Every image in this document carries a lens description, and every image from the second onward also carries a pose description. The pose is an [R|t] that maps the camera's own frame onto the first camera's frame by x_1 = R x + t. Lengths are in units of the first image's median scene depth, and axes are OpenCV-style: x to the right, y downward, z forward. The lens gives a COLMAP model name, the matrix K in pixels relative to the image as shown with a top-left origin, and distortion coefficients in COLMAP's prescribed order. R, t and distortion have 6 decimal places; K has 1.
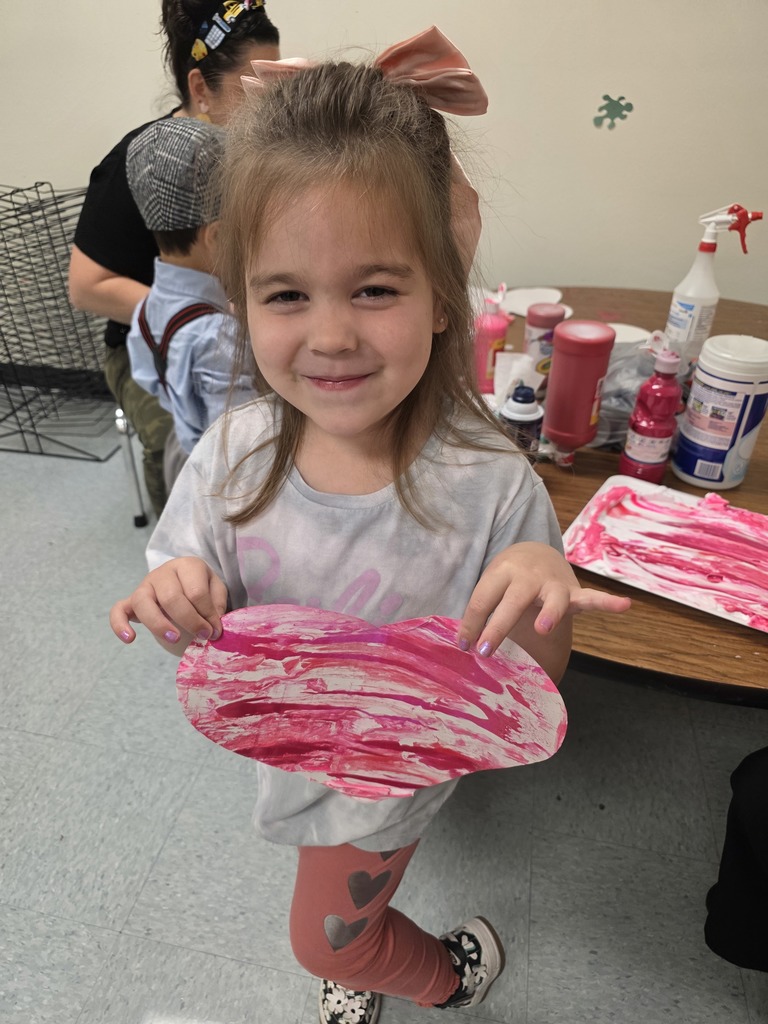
lens RADIAL K [[682.6, 0, 385.2], [0, 682.6, 522.4], [0, 0, 1]] dist [-0.000380, -0.000224]
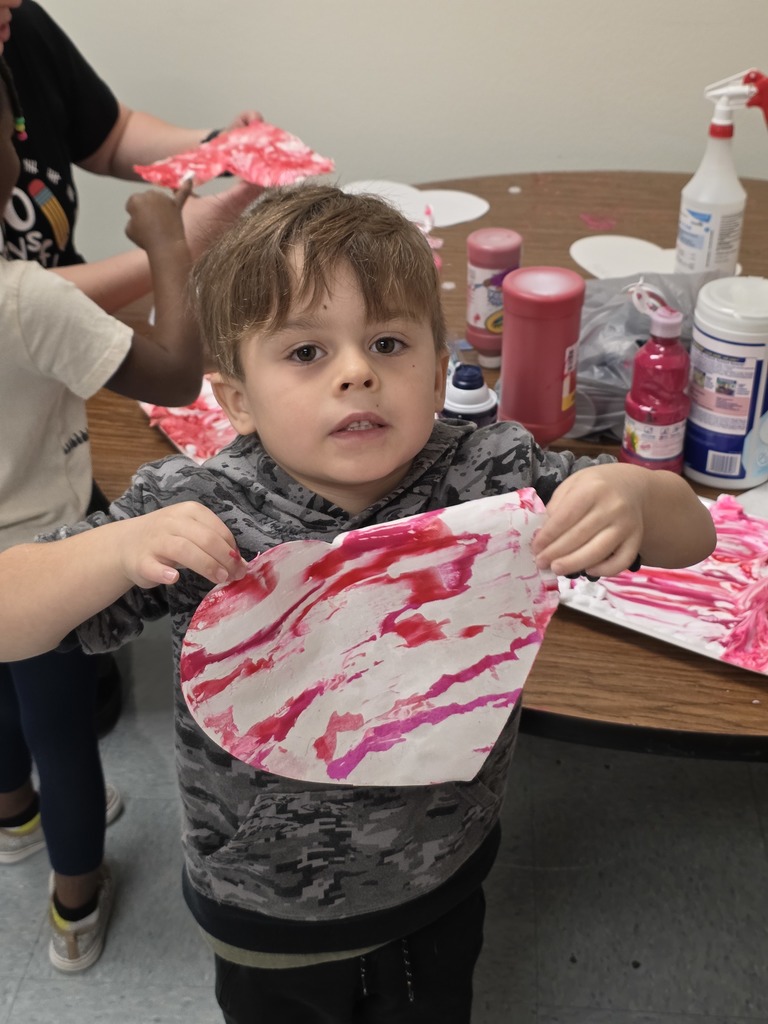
lens RADIAL K [[1375.1, 0, 384.0], [0, 1375.1, 512.0], [0, 0, 1]] dist [0.296878, -0.907299]
pose [[0.991697, -0.076309, 0.103504, -0.041777], [0.080631, 0.996010, -0.038234, 0.003538], [-0.100174, 0.046262, 0.993894, -0.395693]]
